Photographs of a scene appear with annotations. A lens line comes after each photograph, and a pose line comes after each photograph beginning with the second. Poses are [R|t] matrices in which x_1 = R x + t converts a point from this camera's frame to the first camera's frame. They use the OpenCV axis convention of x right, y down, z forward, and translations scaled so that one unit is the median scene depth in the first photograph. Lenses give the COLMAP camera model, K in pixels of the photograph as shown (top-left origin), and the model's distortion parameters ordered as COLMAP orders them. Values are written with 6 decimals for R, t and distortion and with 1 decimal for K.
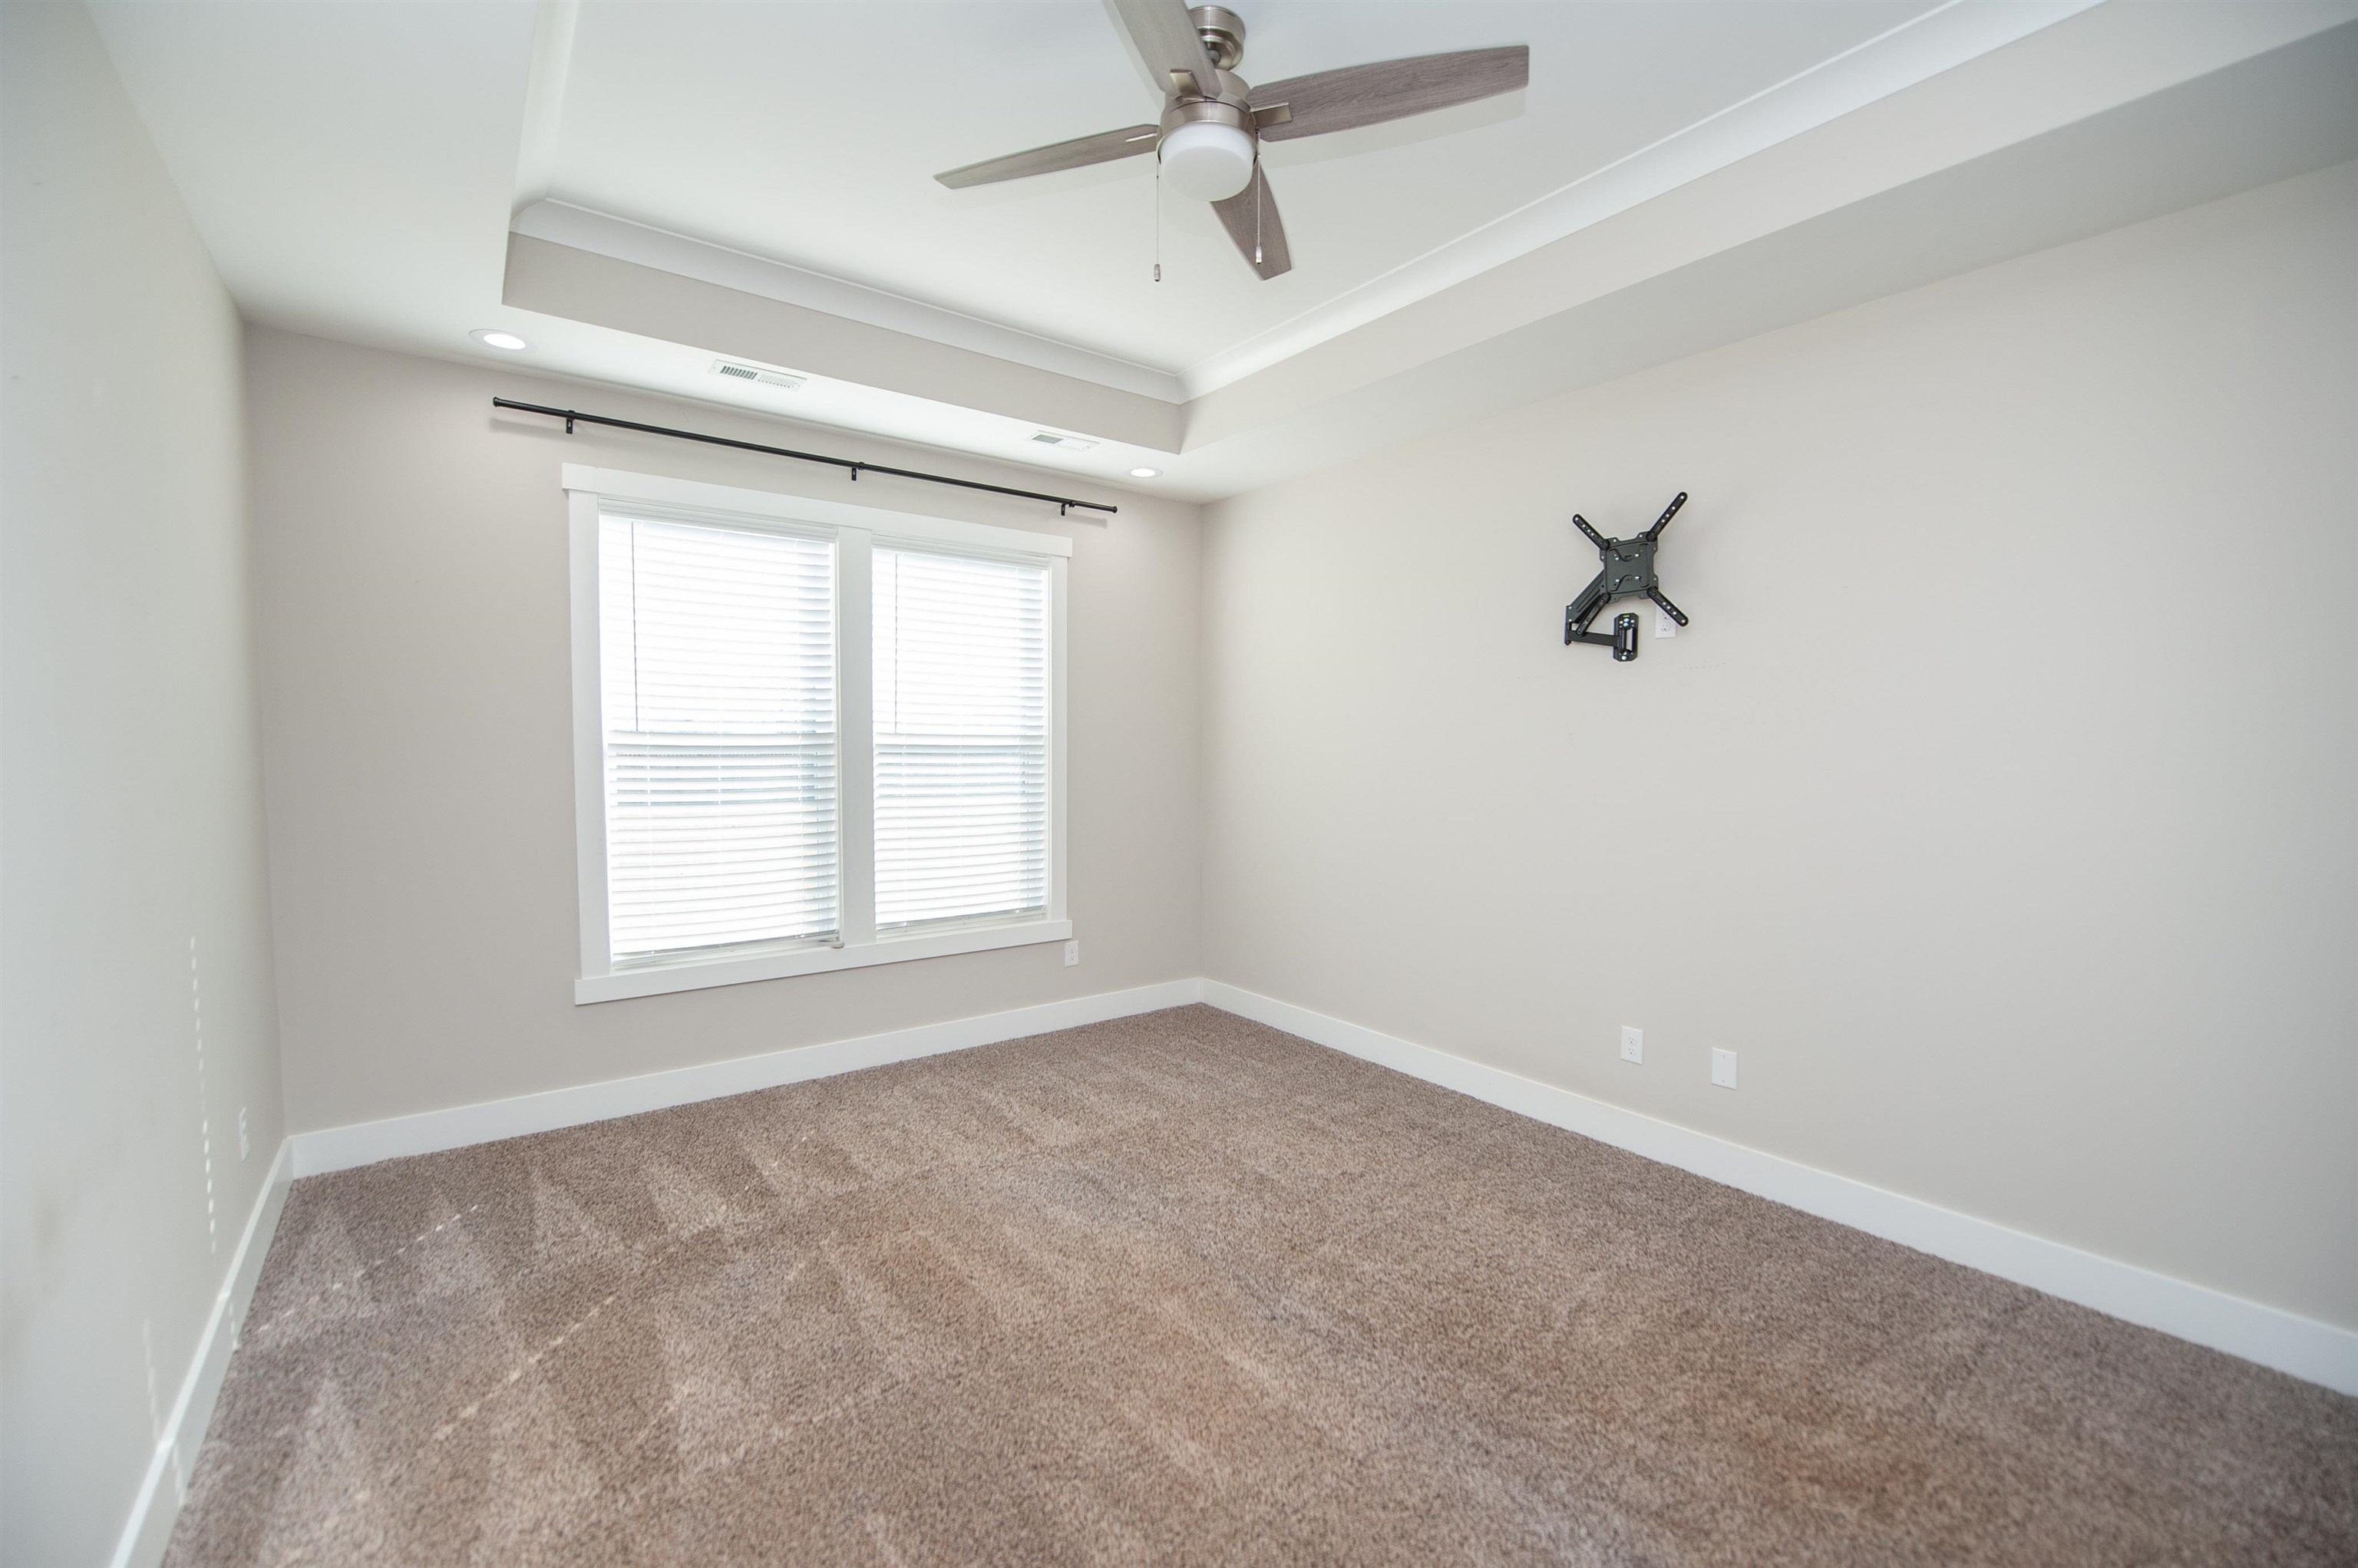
lens RADIAL K [[977.7, 0, 1183.0], [0, 977.7, 788.8], [0, 0, 1]] dist [-0.009644, -0.008003]
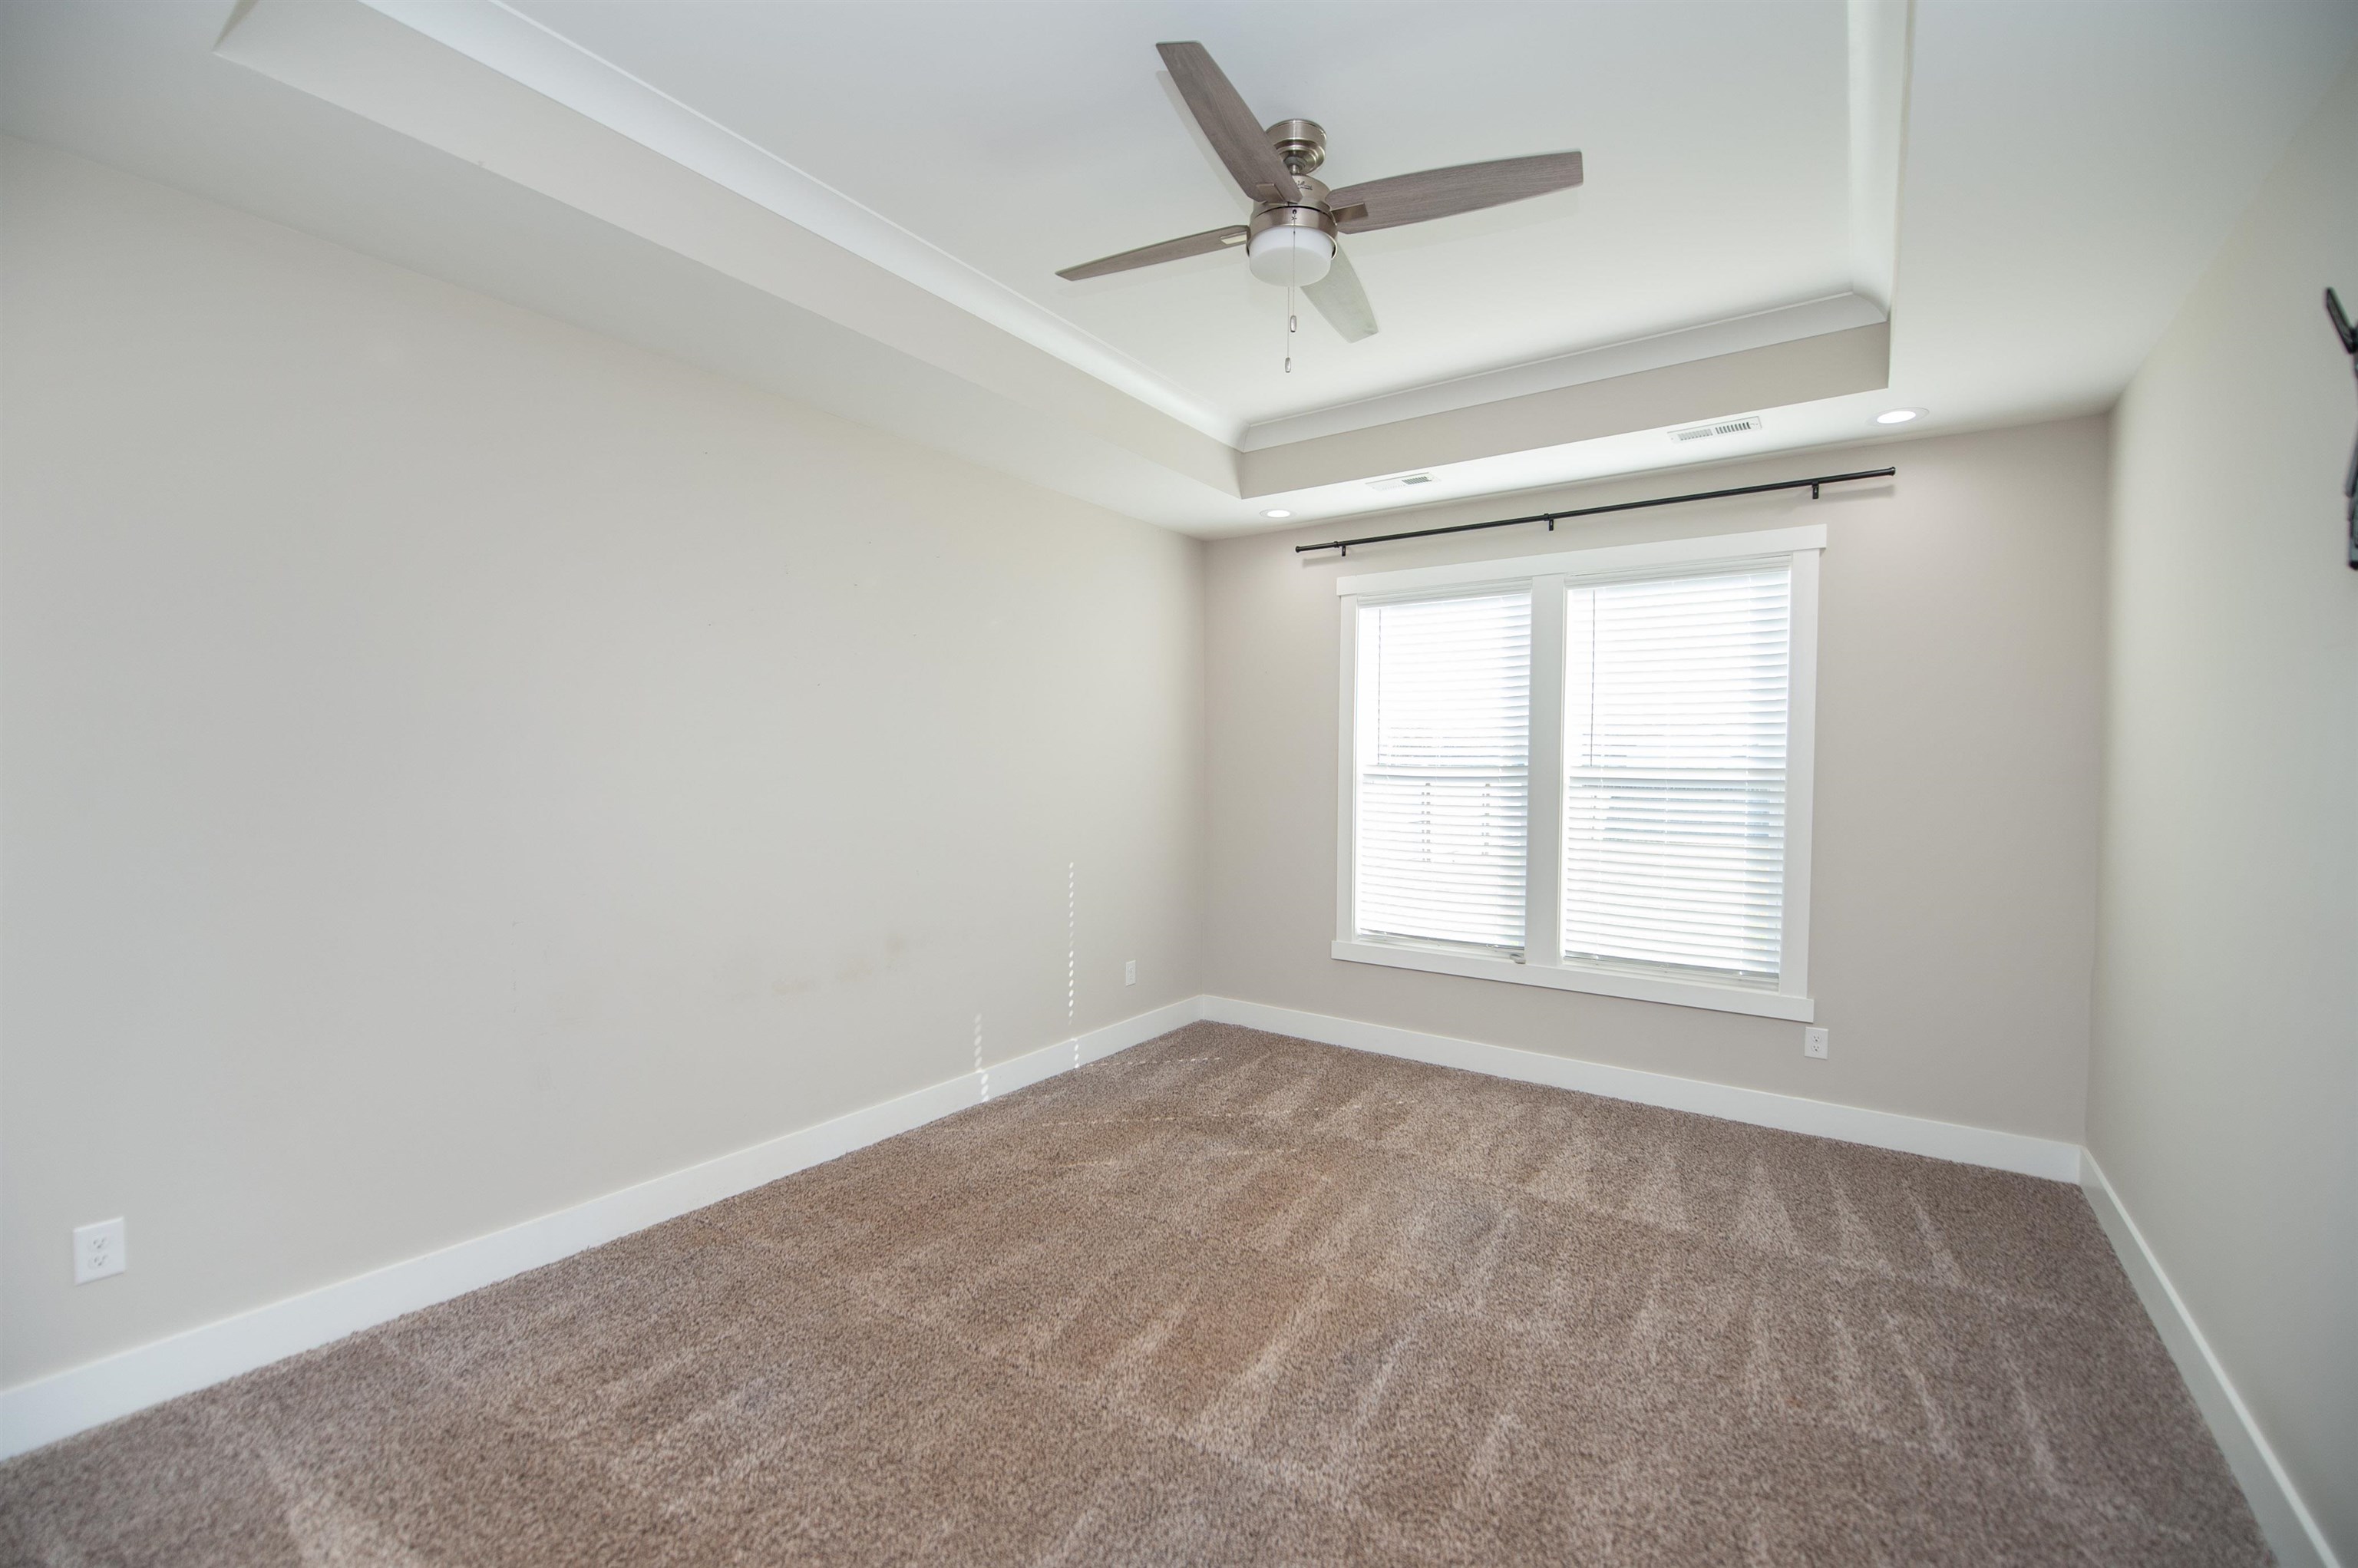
lens RADIAL K [[977.7, 0, 1183.0], [0, 977.7, 788.8], [0, 0, 1]] dist [-0.009644, -0.008003]
pose [[0.297846, 0.019839, -0.954408, 0.613442], [-0.055634, 0.998445, 0.003393, -0.015103], [0.952992, 0.052087, 0.298486, 0.331573]]
